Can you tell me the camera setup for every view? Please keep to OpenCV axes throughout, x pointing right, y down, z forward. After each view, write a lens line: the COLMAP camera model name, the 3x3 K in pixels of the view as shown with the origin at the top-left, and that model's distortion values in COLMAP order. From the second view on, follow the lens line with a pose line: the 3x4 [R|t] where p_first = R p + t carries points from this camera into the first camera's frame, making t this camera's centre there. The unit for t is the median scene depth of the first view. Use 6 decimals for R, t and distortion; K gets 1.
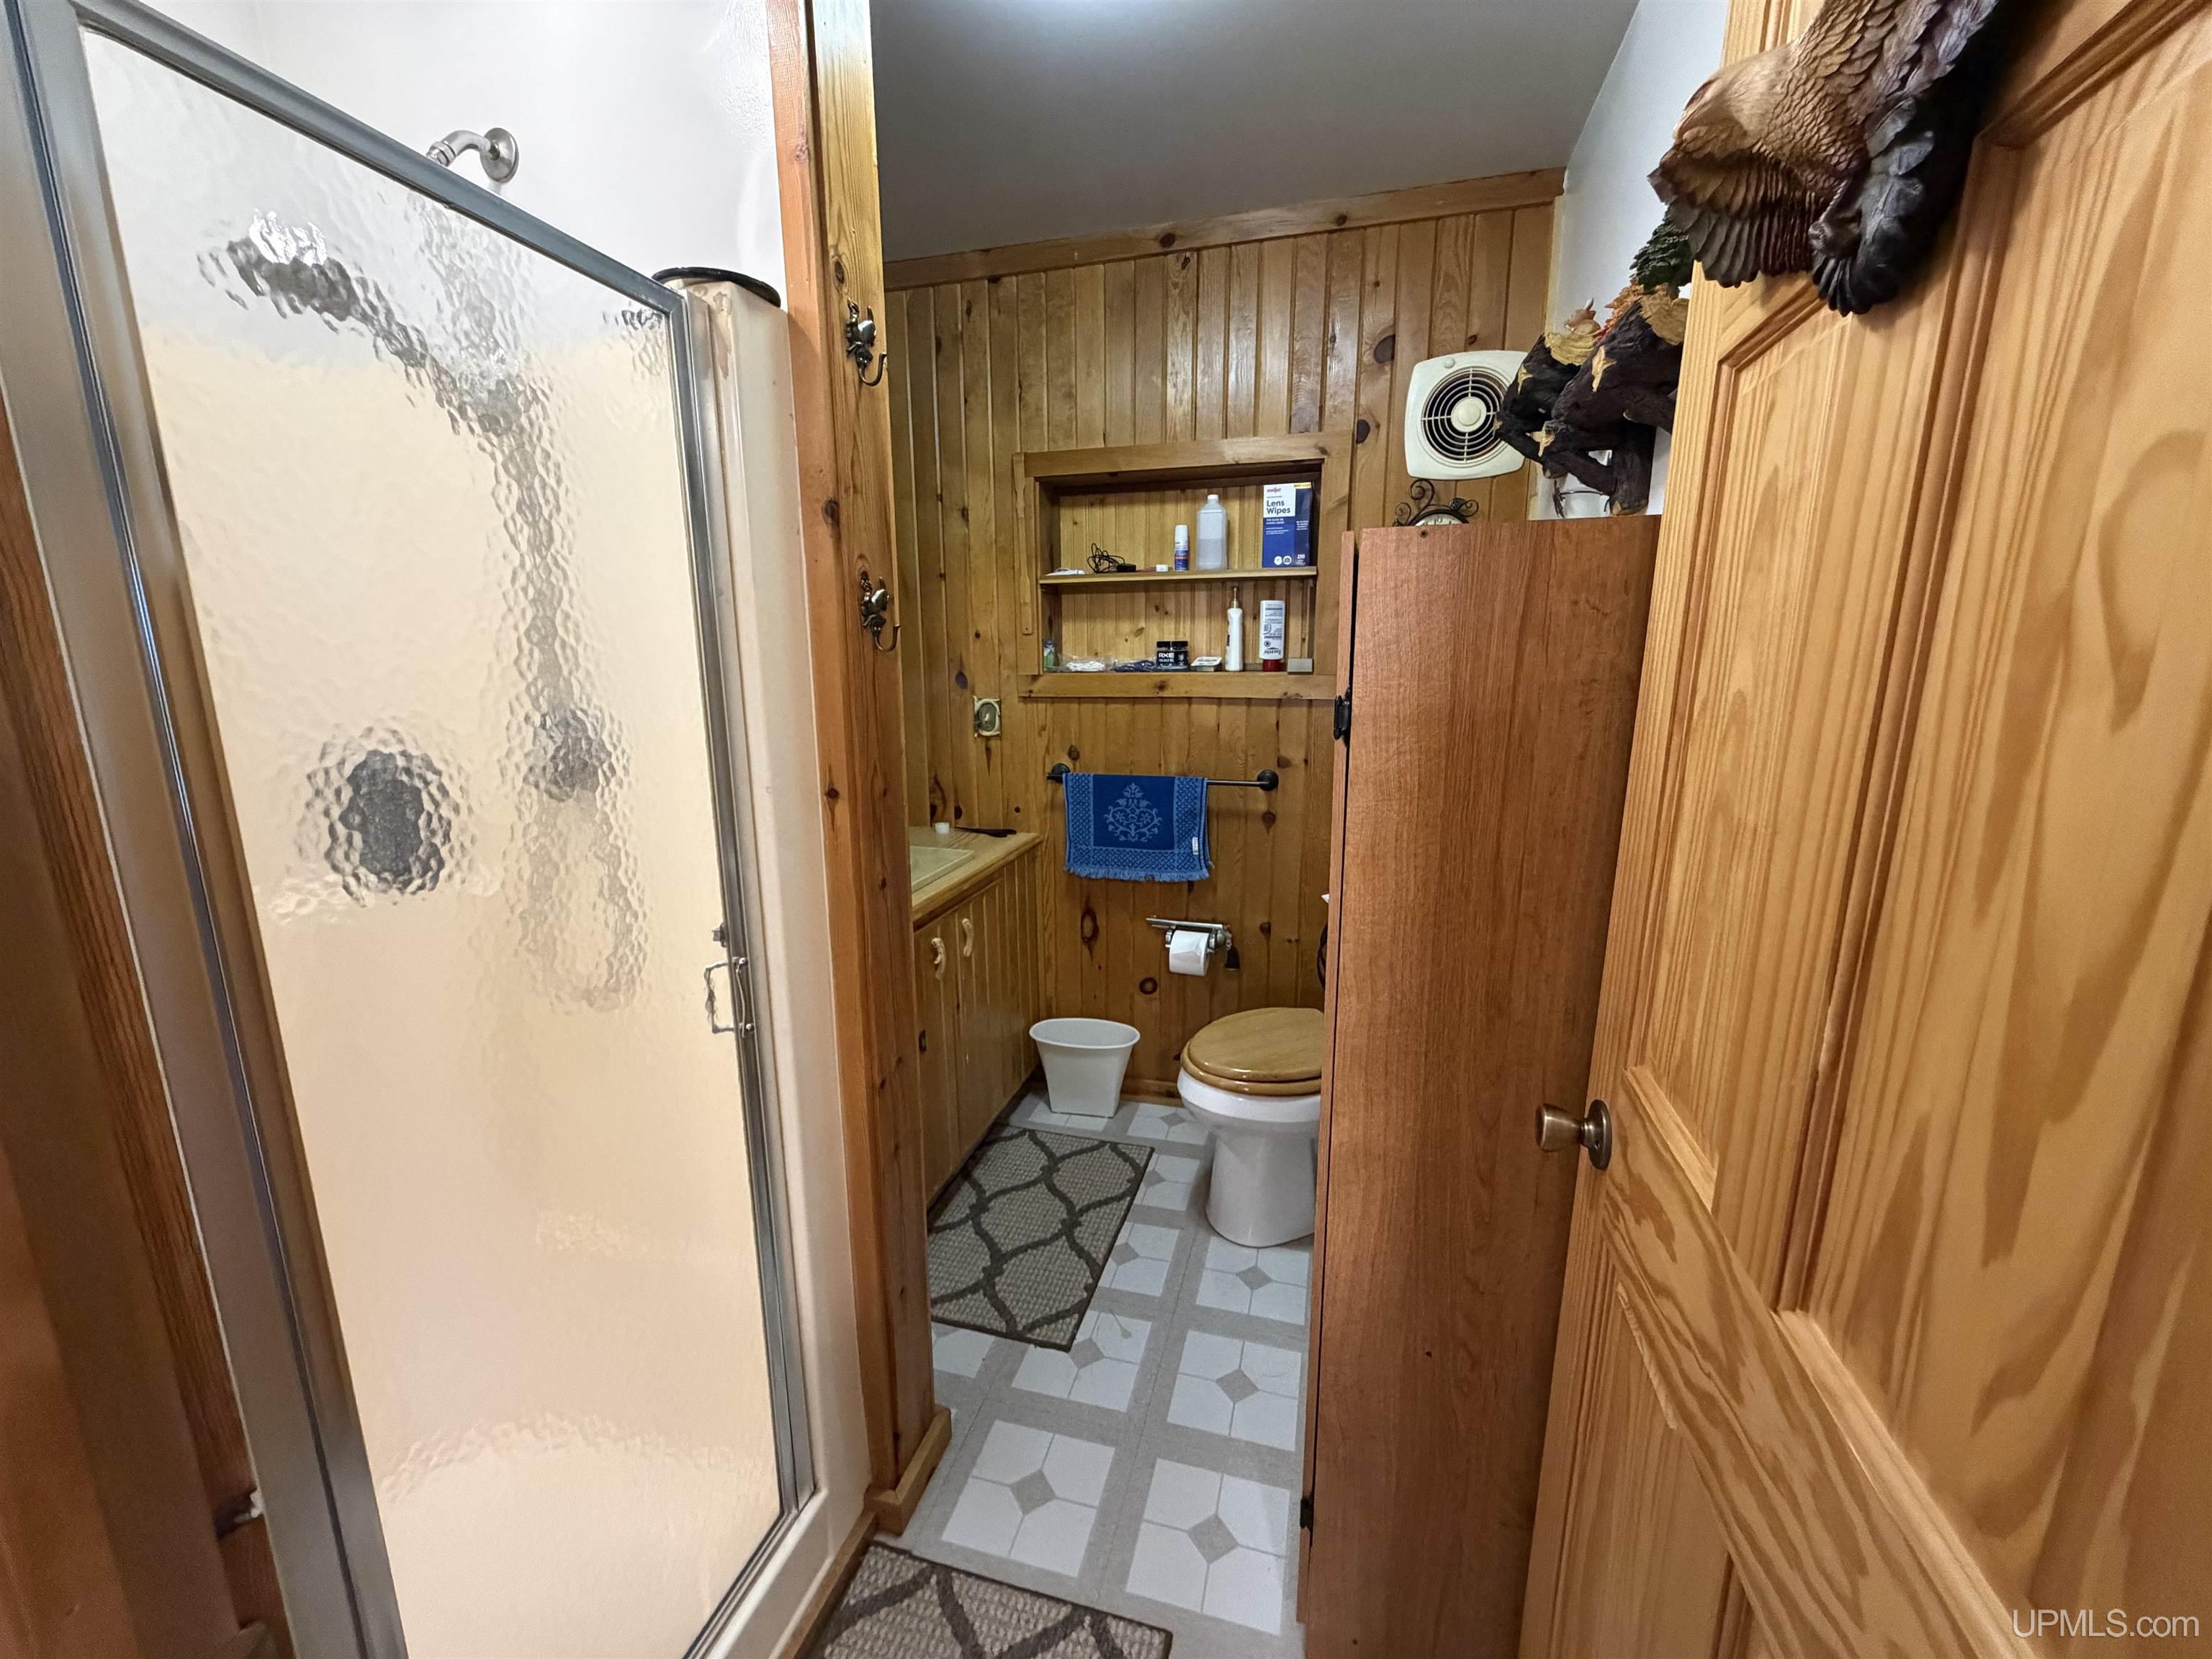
lens RADIAL K [[878.7, 0, 1099.5], [0, 878.7, 832.5], [0, 0, 1]] dist [0.000696, 0.000073]
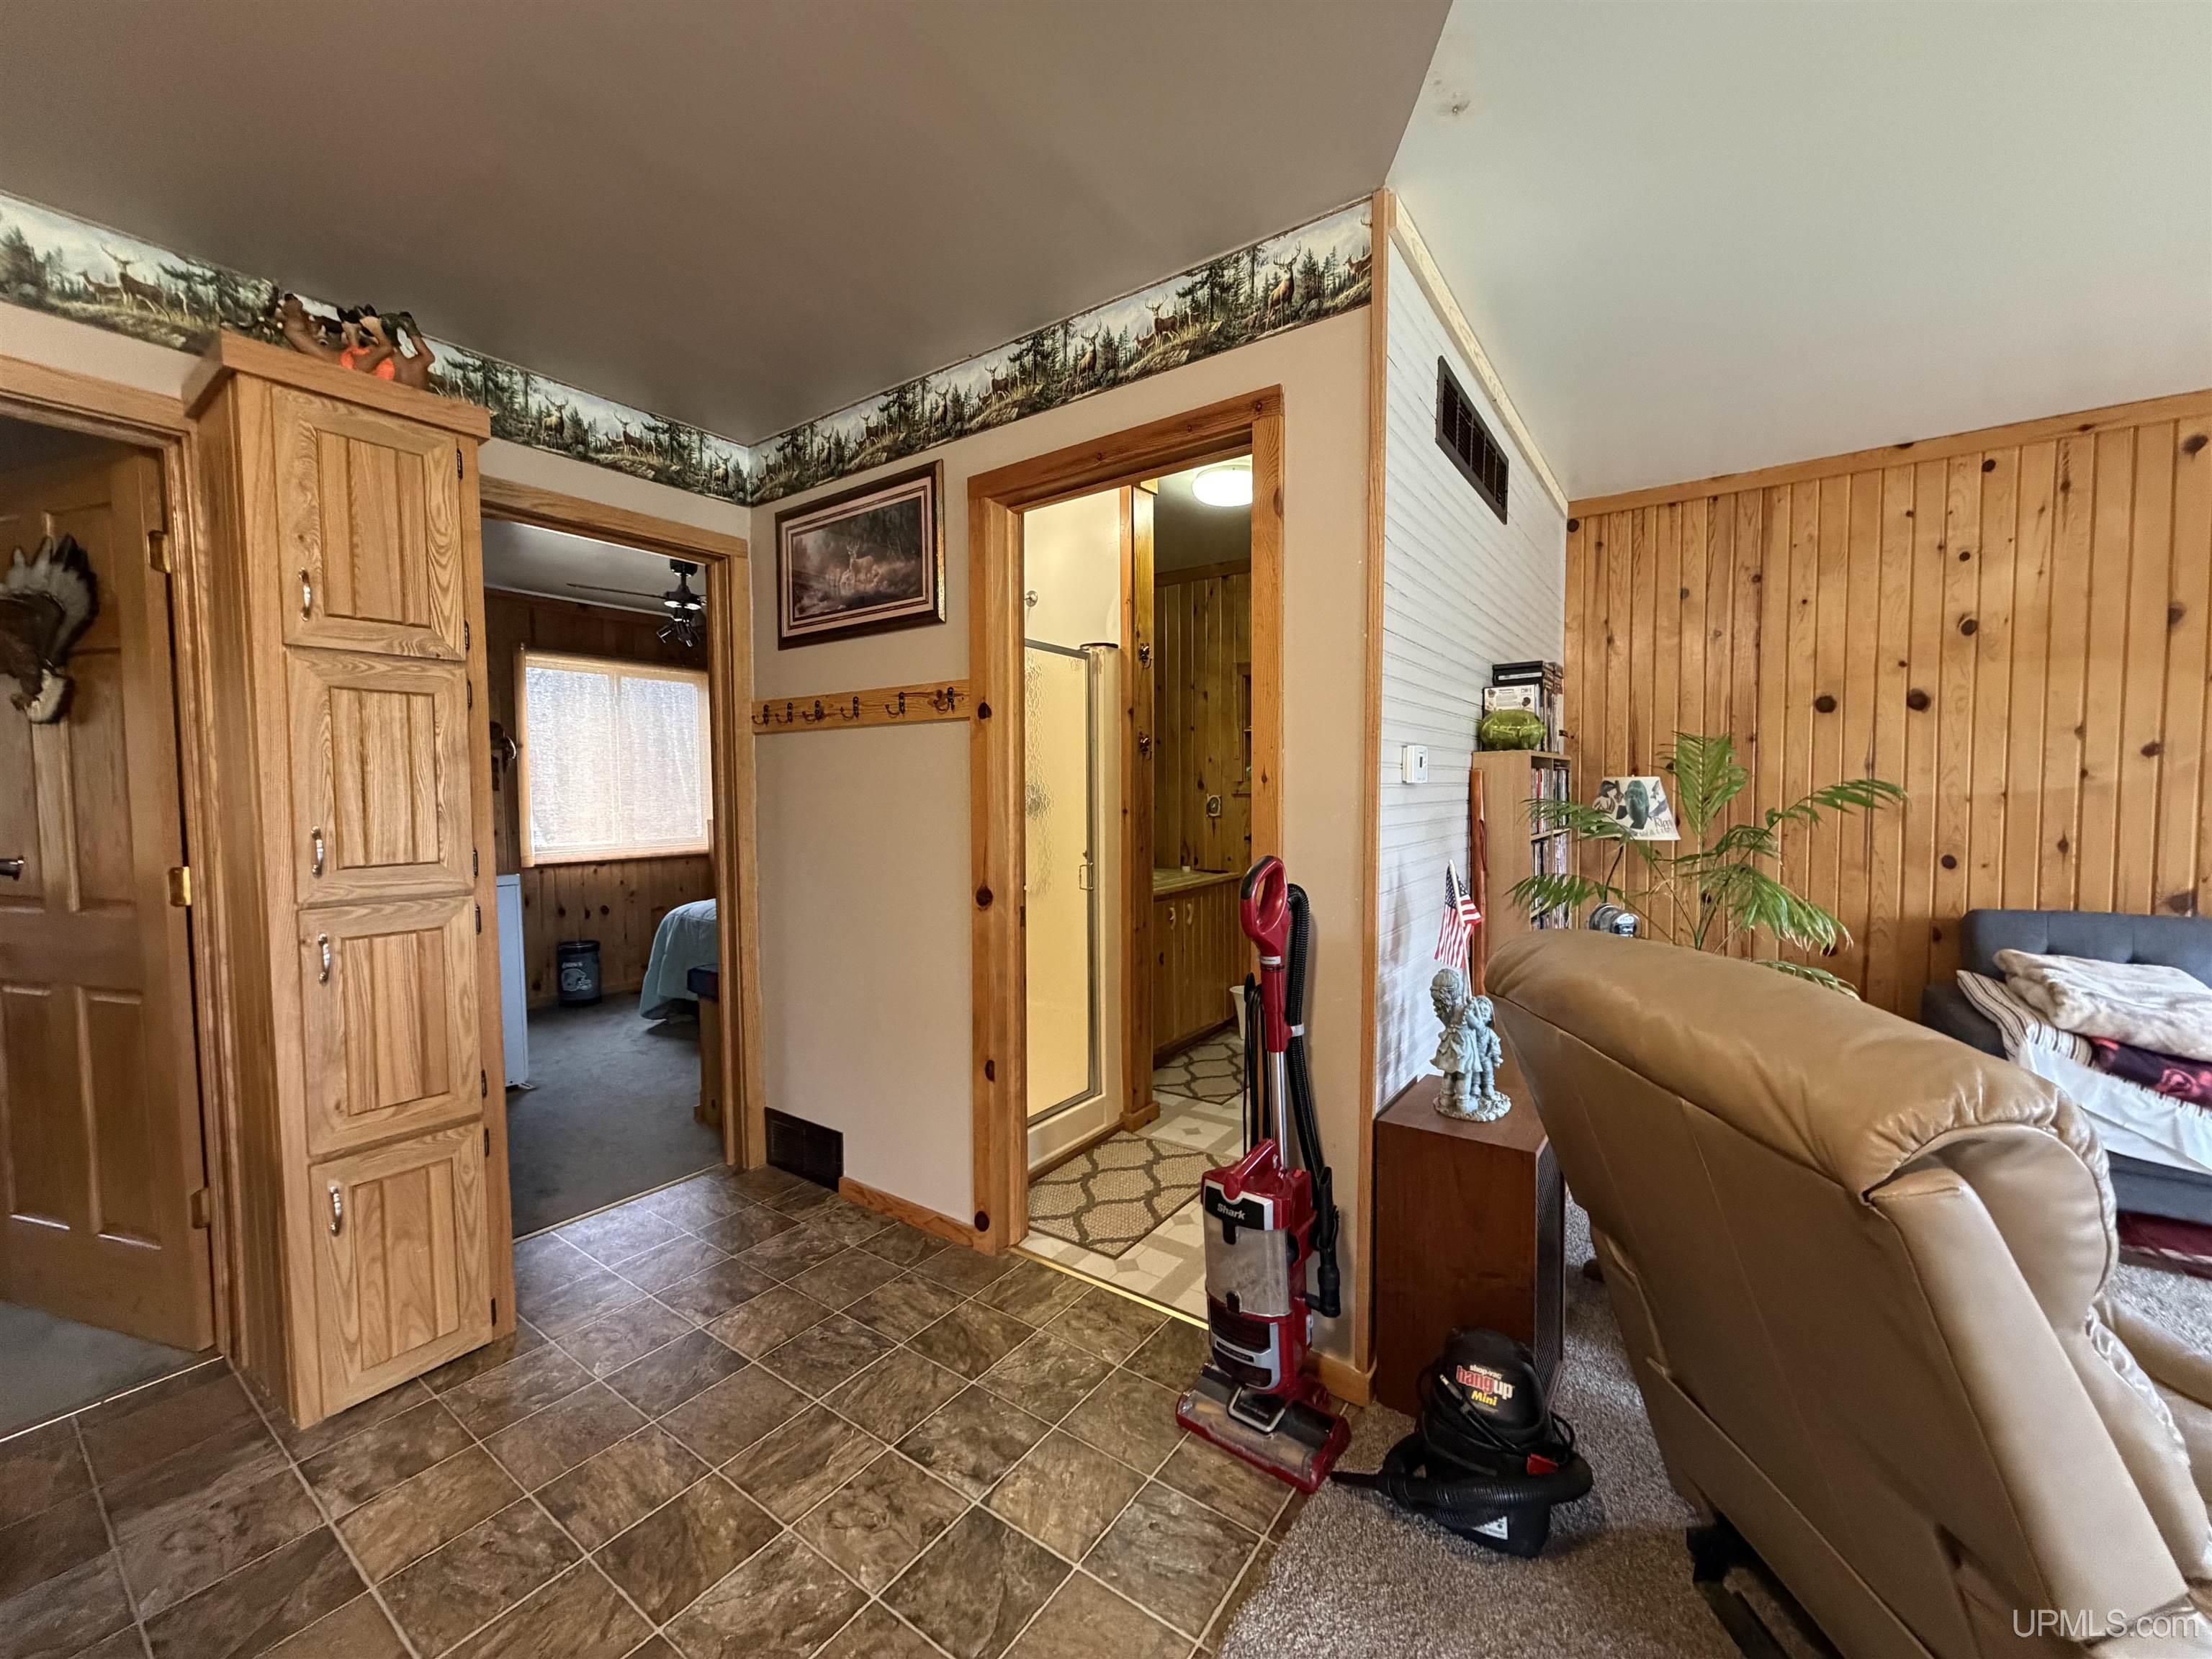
lens RADIAL K [[878.7, 0, 1099.5], [0, 878.7, 832.5], [0, 0, 1]] dist [0.000696, 0.000073]
pose [[0.944186, 0.016064, -0.329020, 0.475192], [-0.066451, 0.987565, -0.142477, 0.378920], [0.322640, 0.156389, 0.933513, -1.427393]]
